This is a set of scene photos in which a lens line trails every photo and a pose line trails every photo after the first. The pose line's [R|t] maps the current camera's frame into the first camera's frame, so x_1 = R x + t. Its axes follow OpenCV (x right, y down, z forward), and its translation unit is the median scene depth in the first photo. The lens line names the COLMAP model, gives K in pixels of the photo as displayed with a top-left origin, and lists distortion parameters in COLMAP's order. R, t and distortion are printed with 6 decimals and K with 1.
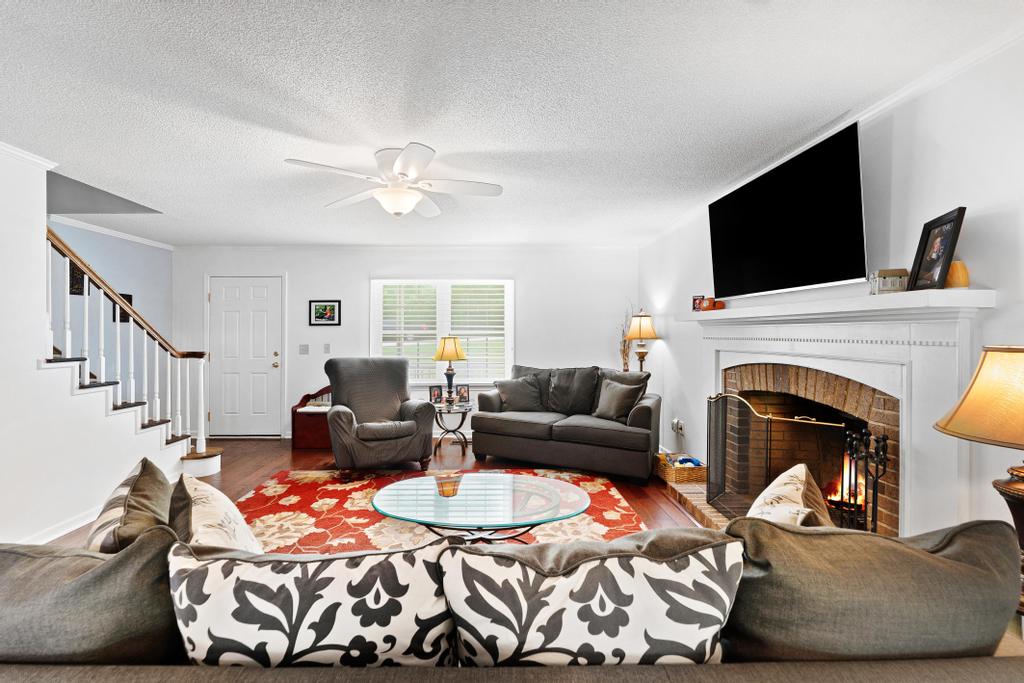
lens RADIAL K [[414.2, 0, 493.4], [0, 414.2, 331.6], [0, 0, 1]] dist [-0.000893, -0.000002]
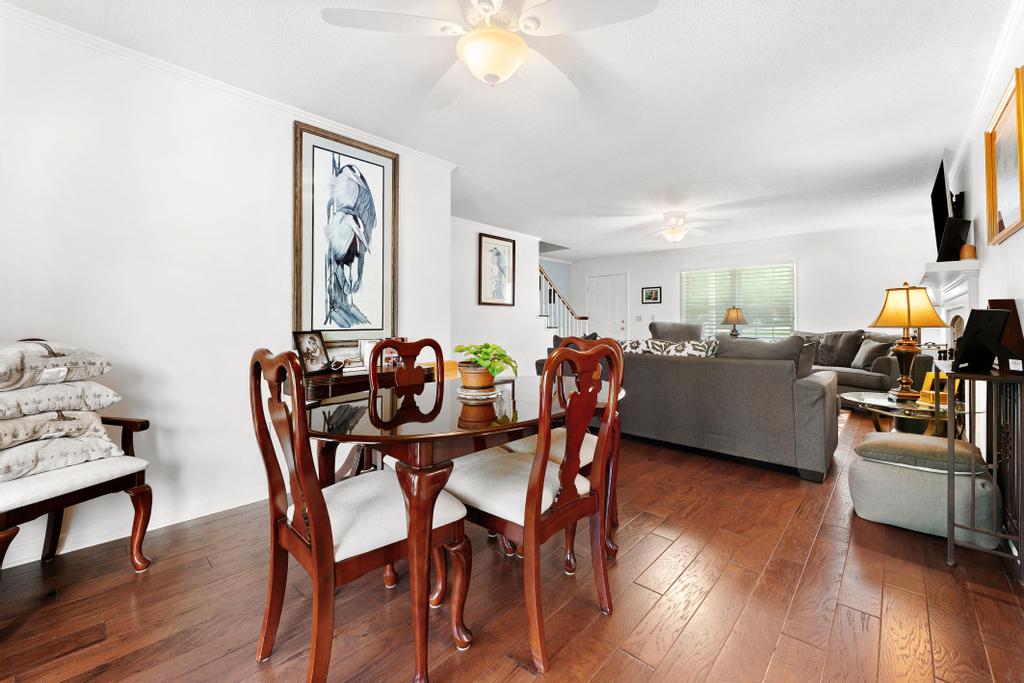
lens RADIAL K [[412.8, 0, 511.5], [0, 412.8, 313.2], [0, 0, 1]] dist [-0.000603, -0.000042]
pose [[0.725919, -0.008247, -0.687731, 0.470082], [-0.003148, 0.999878, -0.015313, 0.079778], [0.687773, 0.013281, 0.725804, -0.825339]]
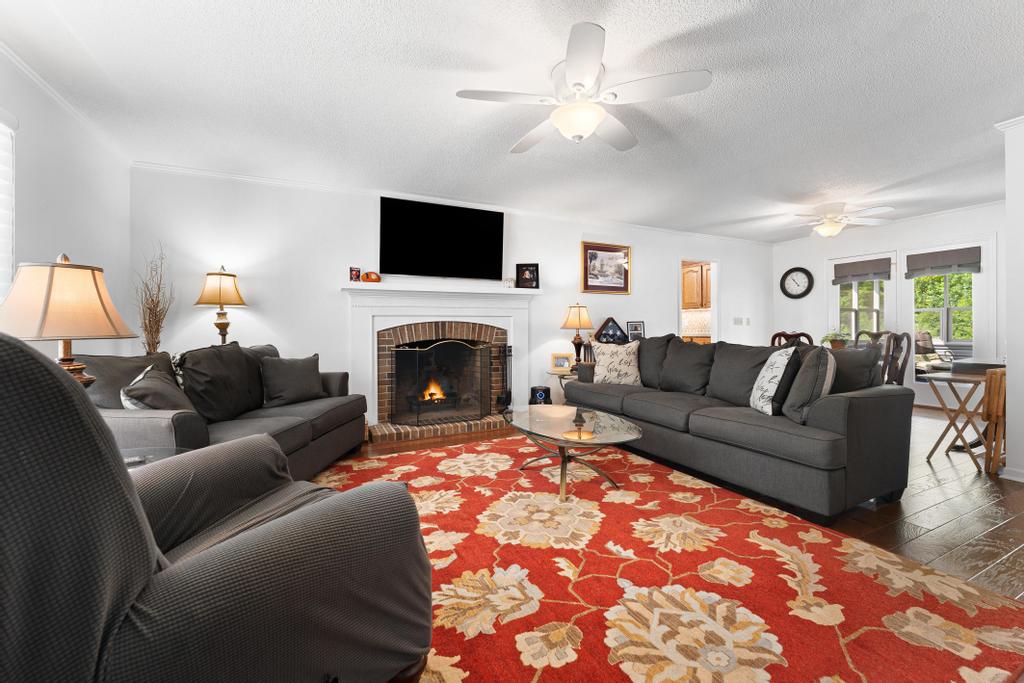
lens RADIAL K [[409.8, 0, 511.2], [0, 409.8, 329.7], [0, 0, 1]] dist [-0.000214, -0.000017]
pose [[-0.418885, 0.001891, 0.908037, -0.762072], [0.007498, 0.999971, 0.001376, 0.091789], [-0.908008, 0.007384, -0.418887, 1.191332]]
